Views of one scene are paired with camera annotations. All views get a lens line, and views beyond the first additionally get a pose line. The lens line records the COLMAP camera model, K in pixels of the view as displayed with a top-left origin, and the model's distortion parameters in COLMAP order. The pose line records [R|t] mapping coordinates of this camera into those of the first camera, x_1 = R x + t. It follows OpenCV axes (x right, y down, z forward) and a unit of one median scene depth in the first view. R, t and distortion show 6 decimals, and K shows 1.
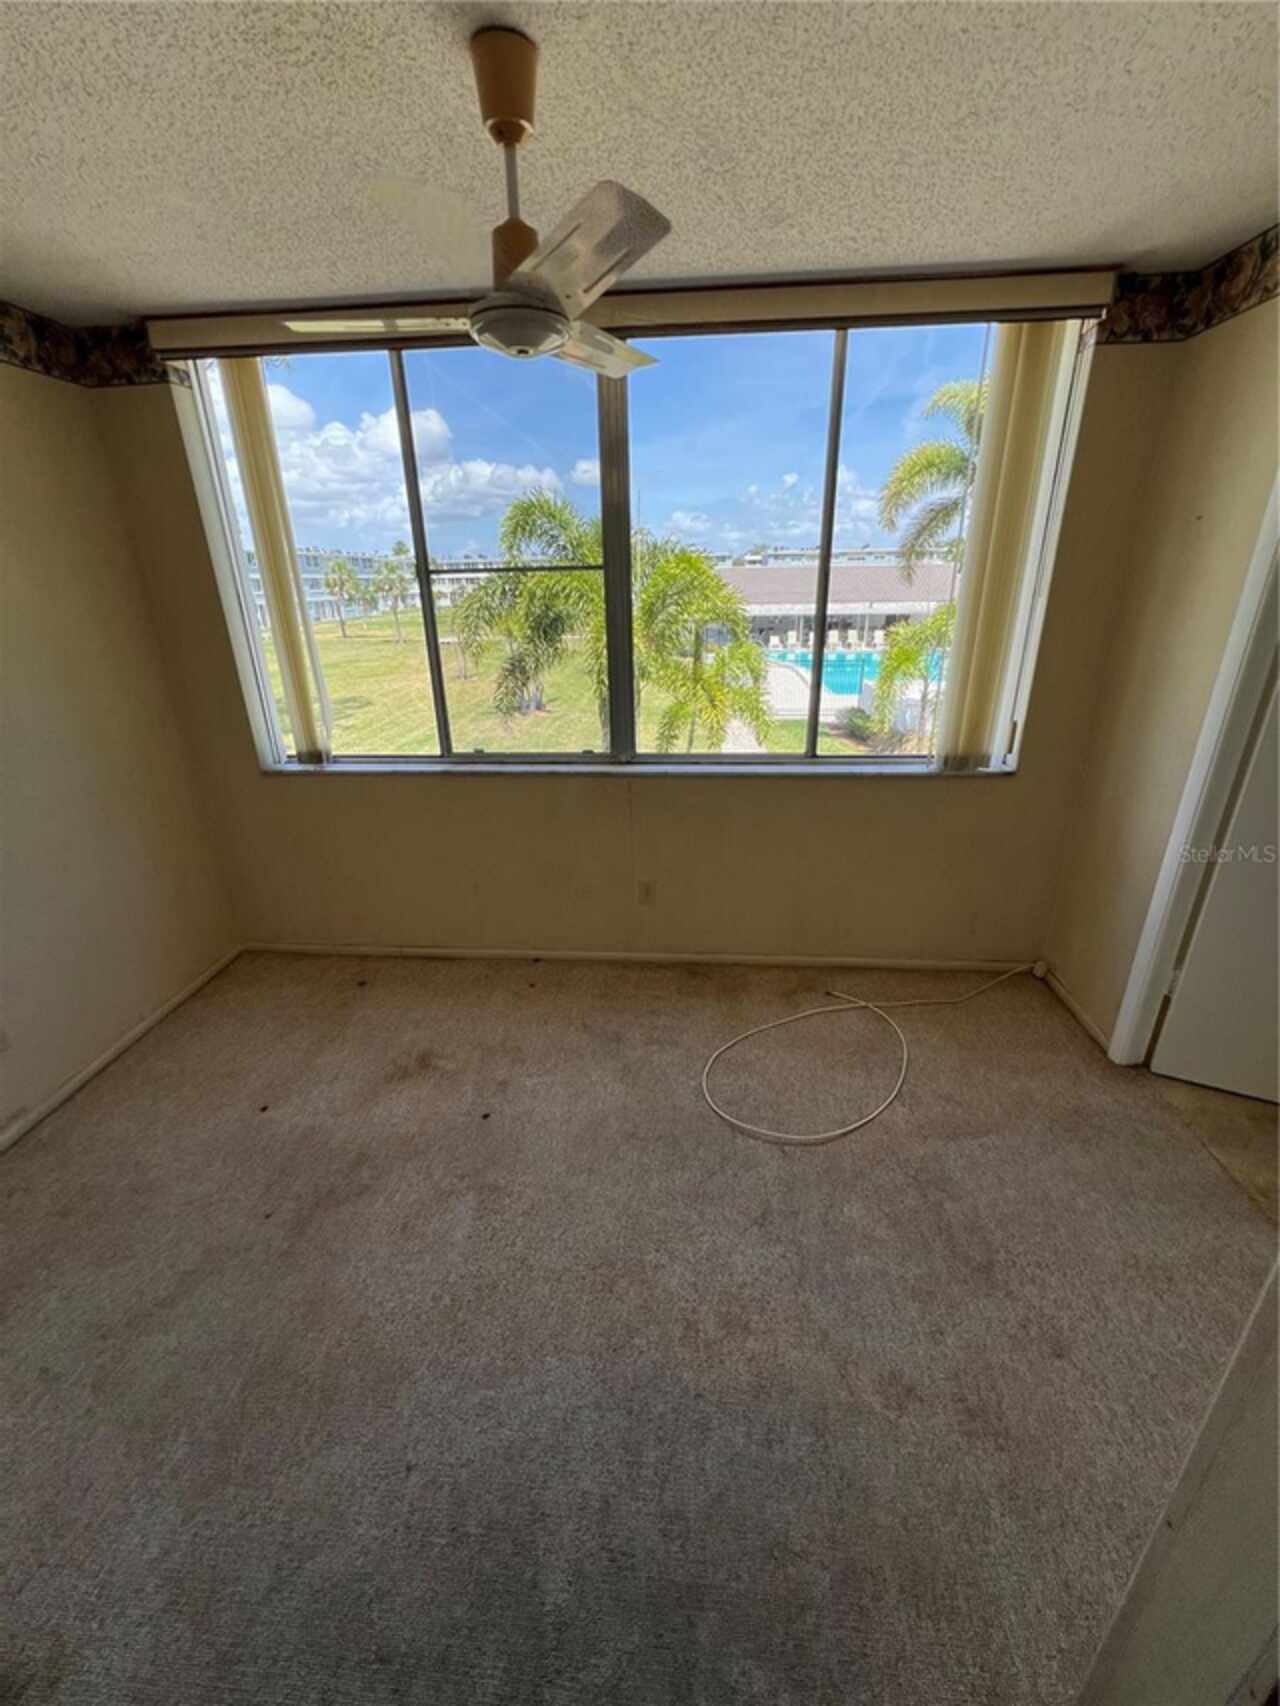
lens RADIAL K [[682.1, 0, 634.2], [0, 682.1, 849.0], [0, 0, 1]] dist [-0.002783, 0.001007]
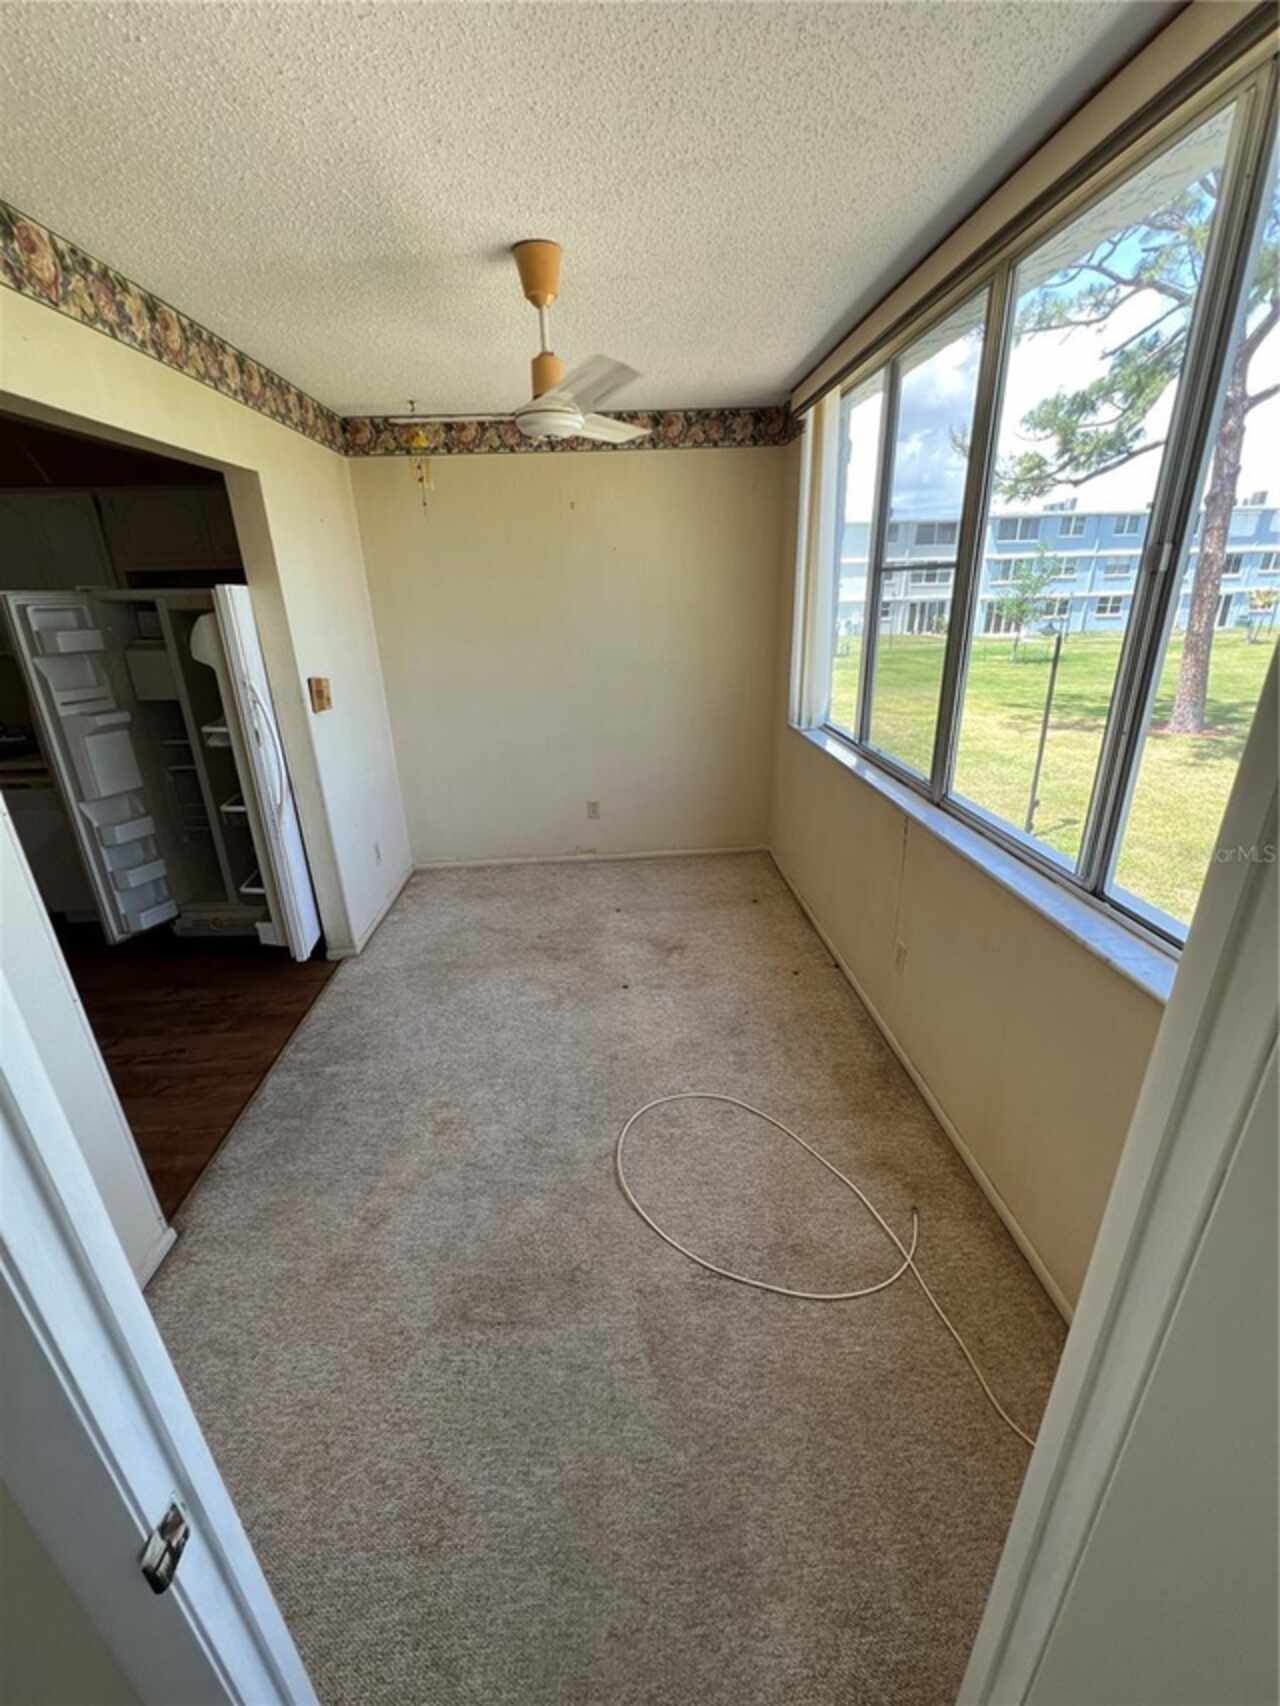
lens RADIAL K [[682.1, 0, 643.6], [0, 682.1, 847.9], [0, 0, 1]] dist [-0.002783, 0.001007]
pose [[0.145829, 0.370472, -0.917324, 0.746492], [-0.337116, 0.890351, 0.305987, -0.222452], [0.930100, 0.264623, 0.254731, 0.508732]]
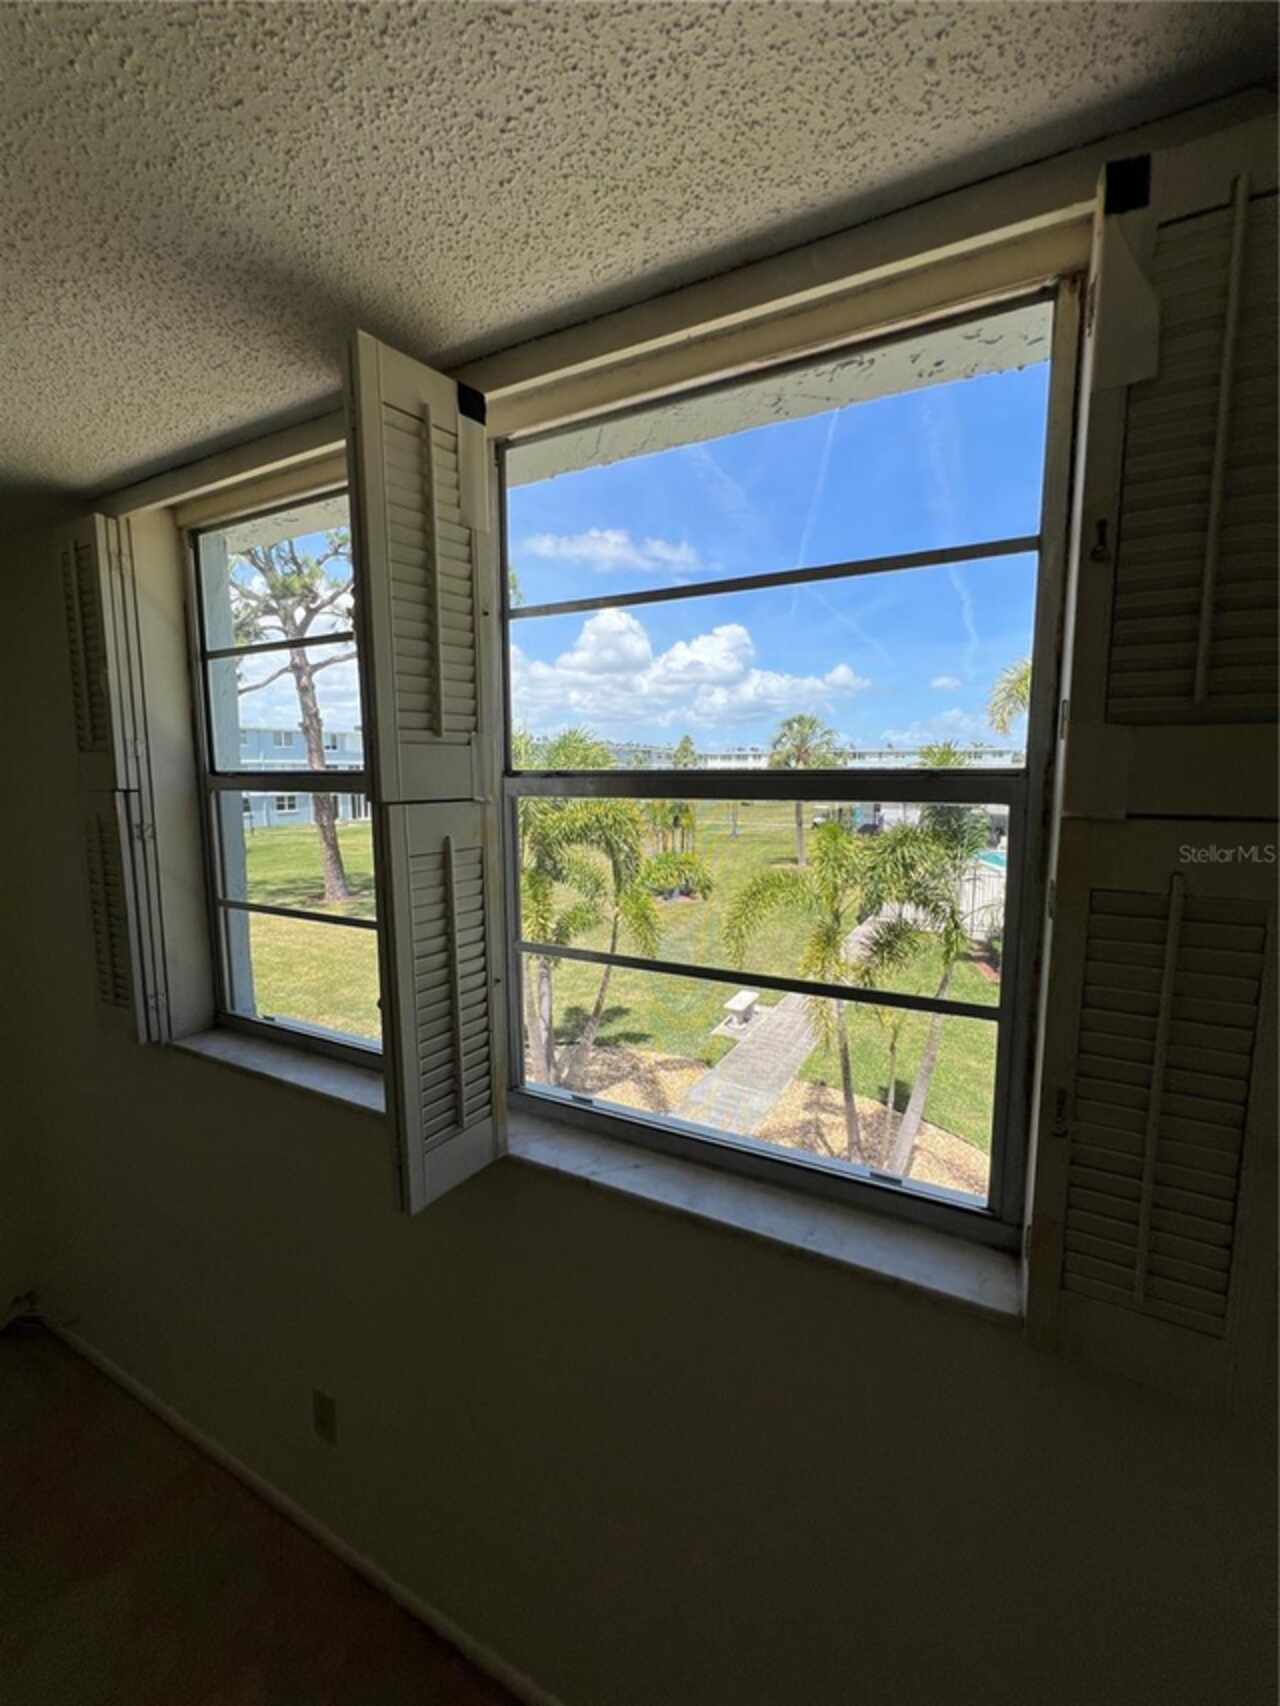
lens RADIAL K [[682.1, 0, 643.5], [0, 682.1, 852.2], [0, 0, 1]] dist [-0.002783, 0.001007]
pose [[0.922282, 0.059652, -0.381888, 1.665257], [-0.152071, 0.964337, -0.216629, -0.287273], [0.355346, 0.257867, 0.898462, 0.439951]]
